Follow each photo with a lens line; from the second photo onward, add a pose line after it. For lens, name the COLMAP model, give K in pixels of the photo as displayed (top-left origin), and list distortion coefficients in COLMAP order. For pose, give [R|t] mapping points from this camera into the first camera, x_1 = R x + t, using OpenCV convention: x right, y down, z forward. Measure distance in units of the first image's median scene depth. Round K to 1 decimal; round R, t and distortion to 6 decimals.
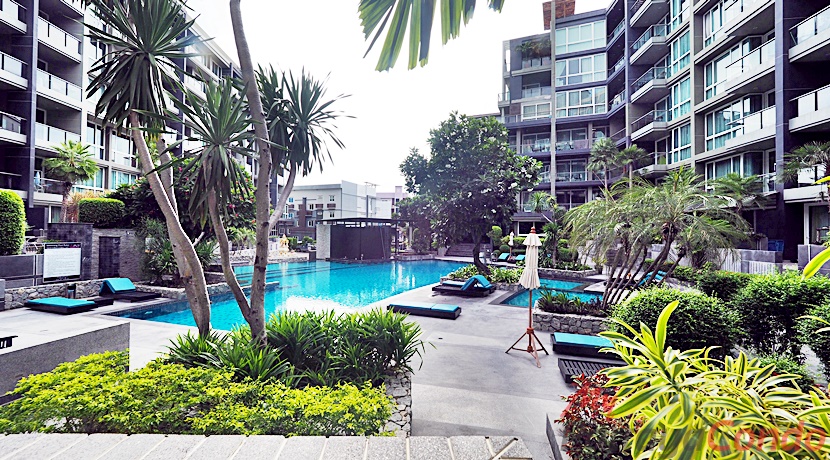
lens RADIAL K [[350.3, 0, 401.8], [0, 350.3, 224.5], [0, 0, 1]] dist [0.000653, -0.000029]
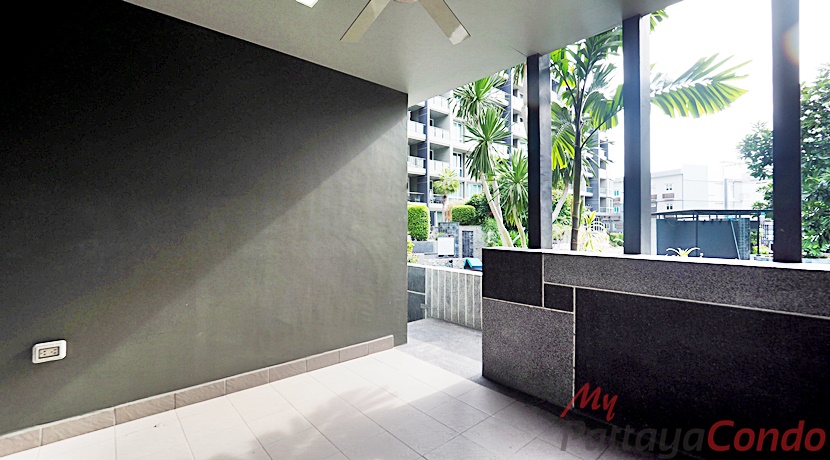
lens RADIAL K [[350.3, 0, 401.8], [0, 350.3, 224.5], [0, 0, 1]] dist [0.000653, -0.000029]
pose [[0.643816, -0.010475, -0.765108, 0.102255], [0.020678, 0.999779, 0.003711, -0.003130], [0.764901, -0.018210, 0.643891, -0.138944]]
